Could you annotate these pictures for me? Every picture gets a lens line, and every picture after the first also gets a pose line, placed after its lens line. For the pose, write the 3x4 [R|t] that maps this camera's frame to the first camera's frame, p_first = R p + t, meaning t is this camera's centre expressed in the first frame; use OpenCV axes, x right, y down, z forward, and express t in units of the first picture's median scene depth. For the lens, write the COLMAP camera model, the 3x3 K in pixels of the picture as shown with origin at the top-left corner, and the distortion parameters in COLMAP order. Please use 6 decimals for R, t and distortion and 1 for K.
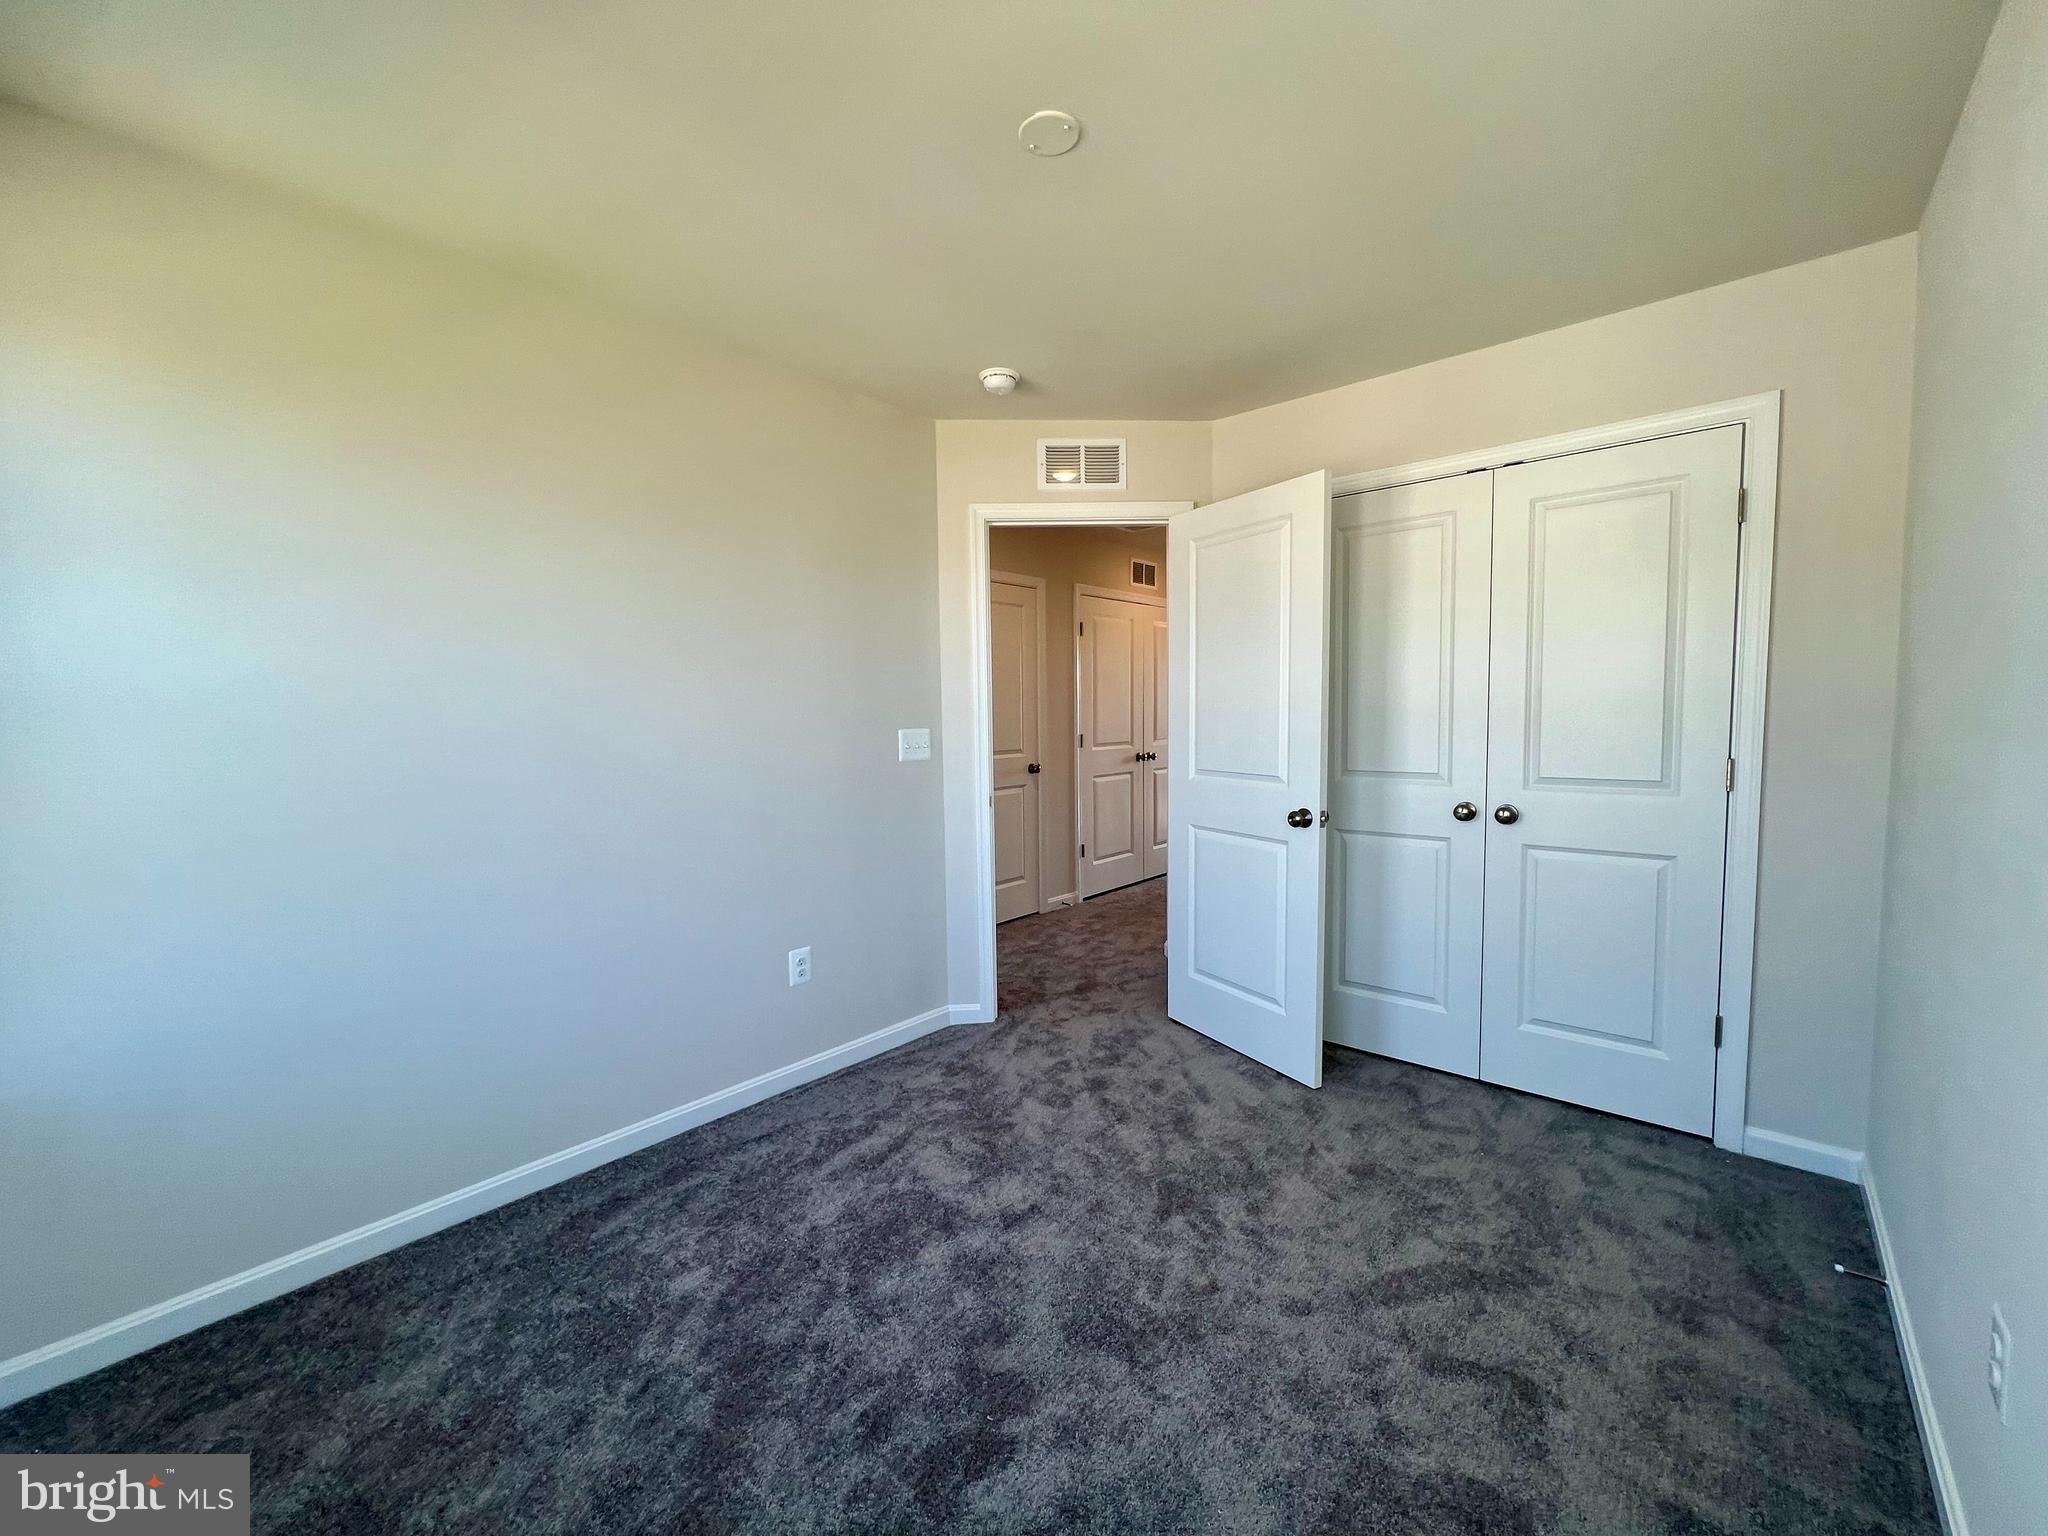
lens RADIAL K [[827.2, 0, 1020.7], [0, 827.2, 765.5], [0, 0, 1]] dist [0.004141, 0.000511]
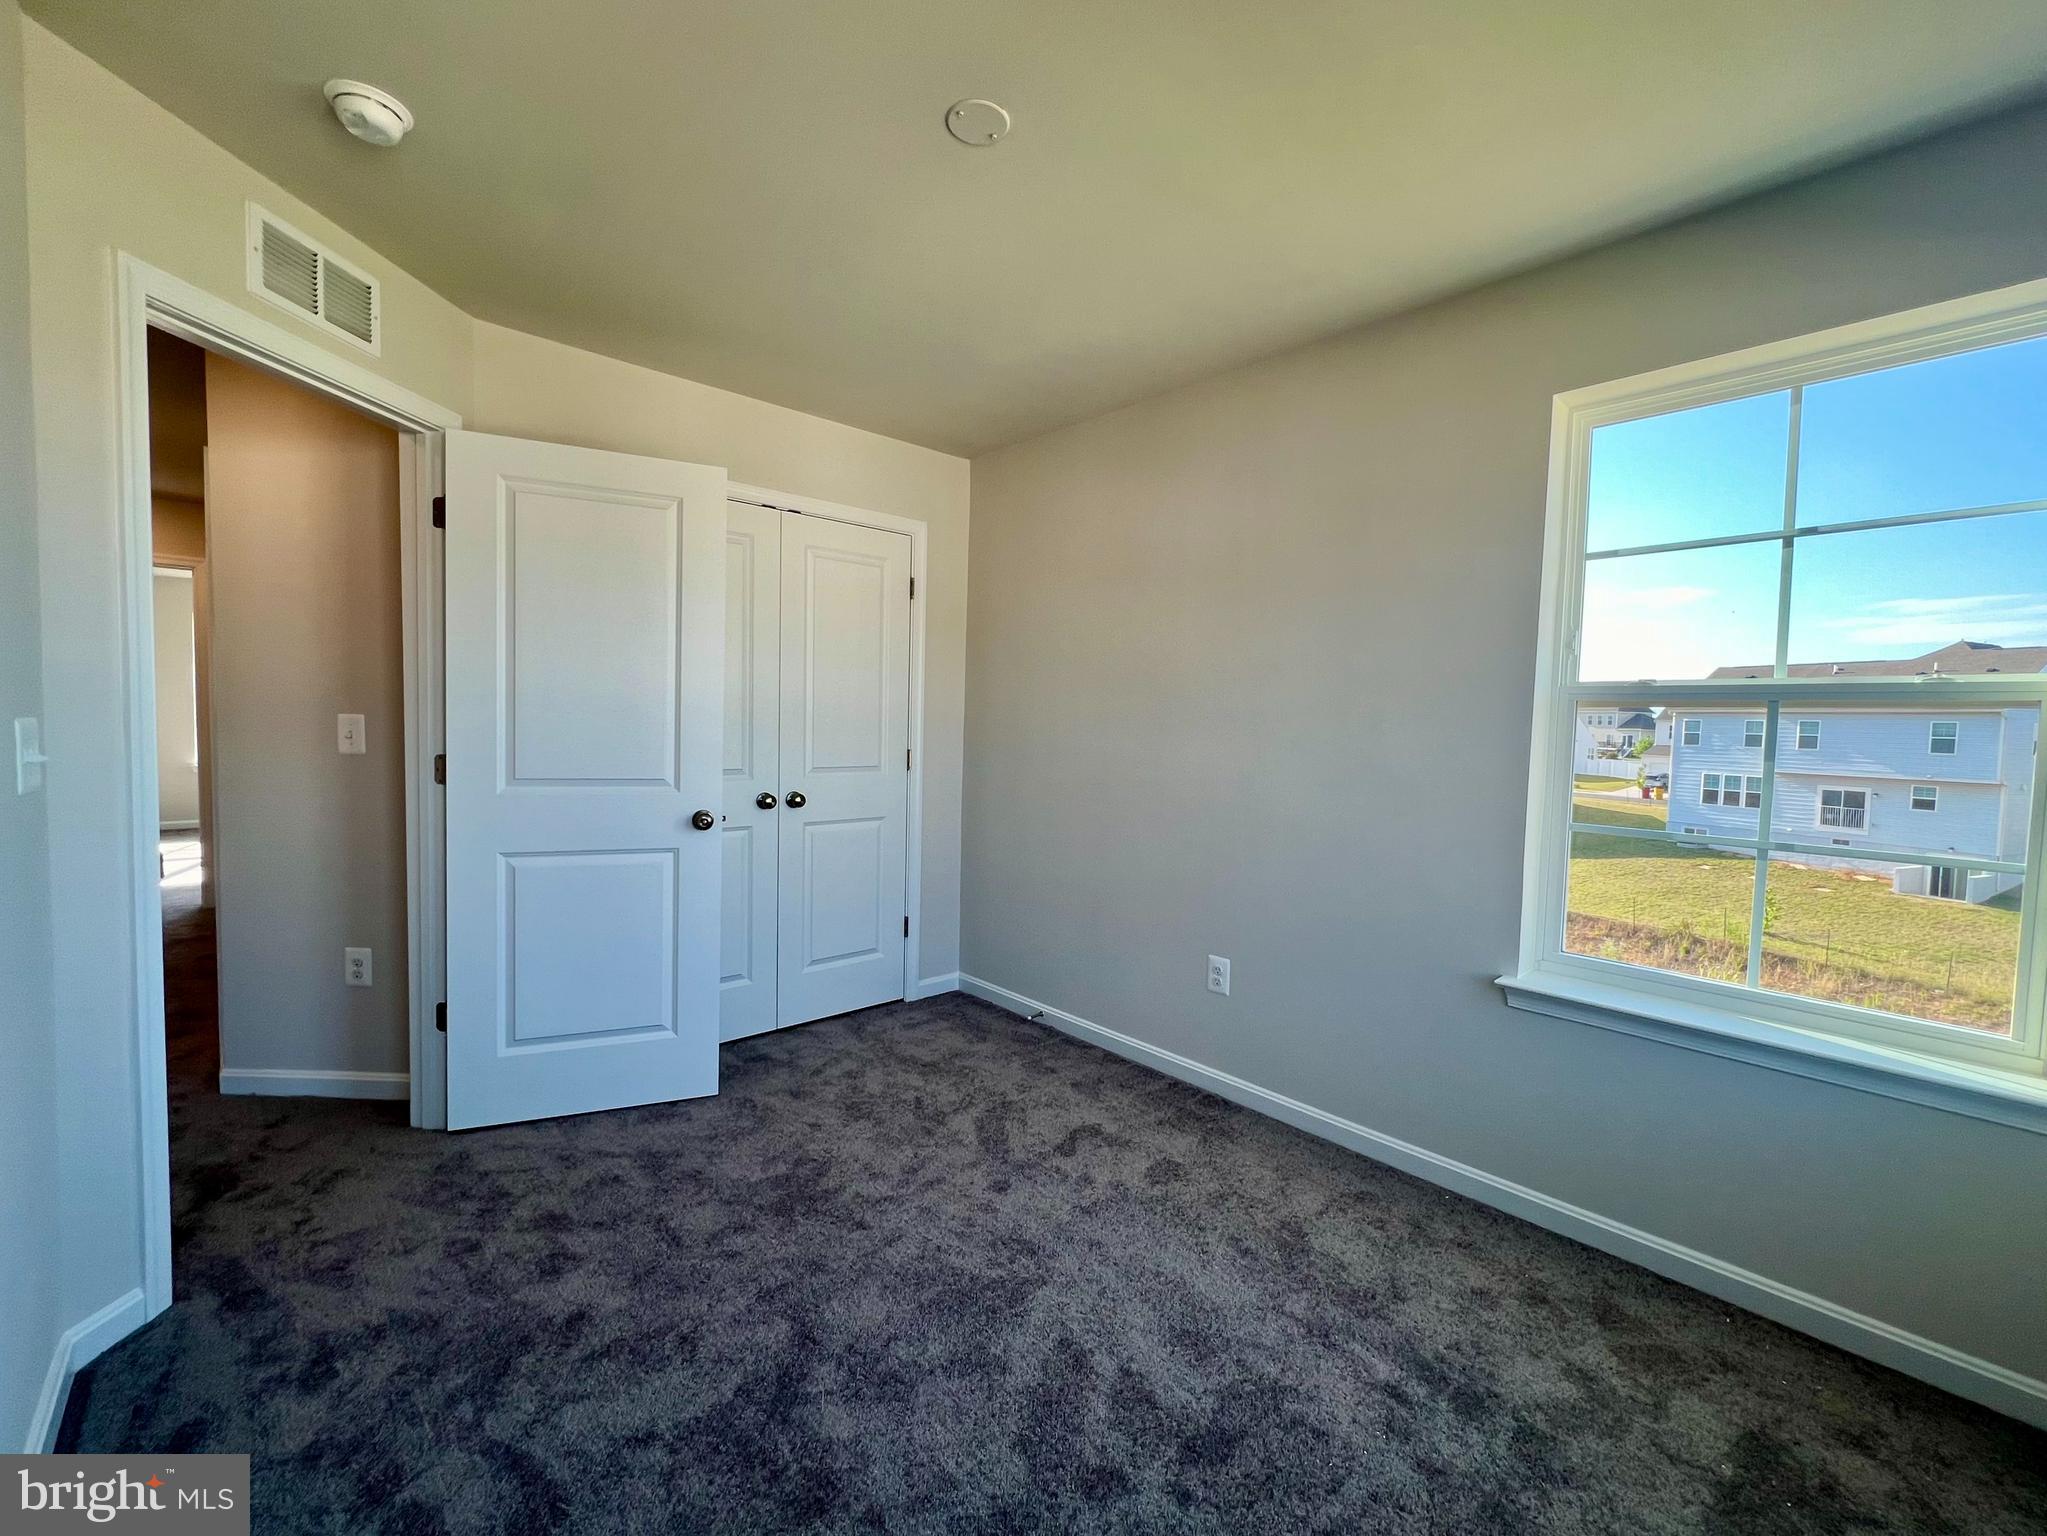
lens RADIAL K [[842.9, 0, 1023.5], [0, 842.9, 768.0], [0, 0, 1]] dist [0.000164, -0.000043]
pose [[0.114384, -0.037071, 0.992745, -0.595132], [0.041982, 0.998591, 0.032452, -0.013350], [-0.992549, 0.037965, 0.115779, 0.523859]]
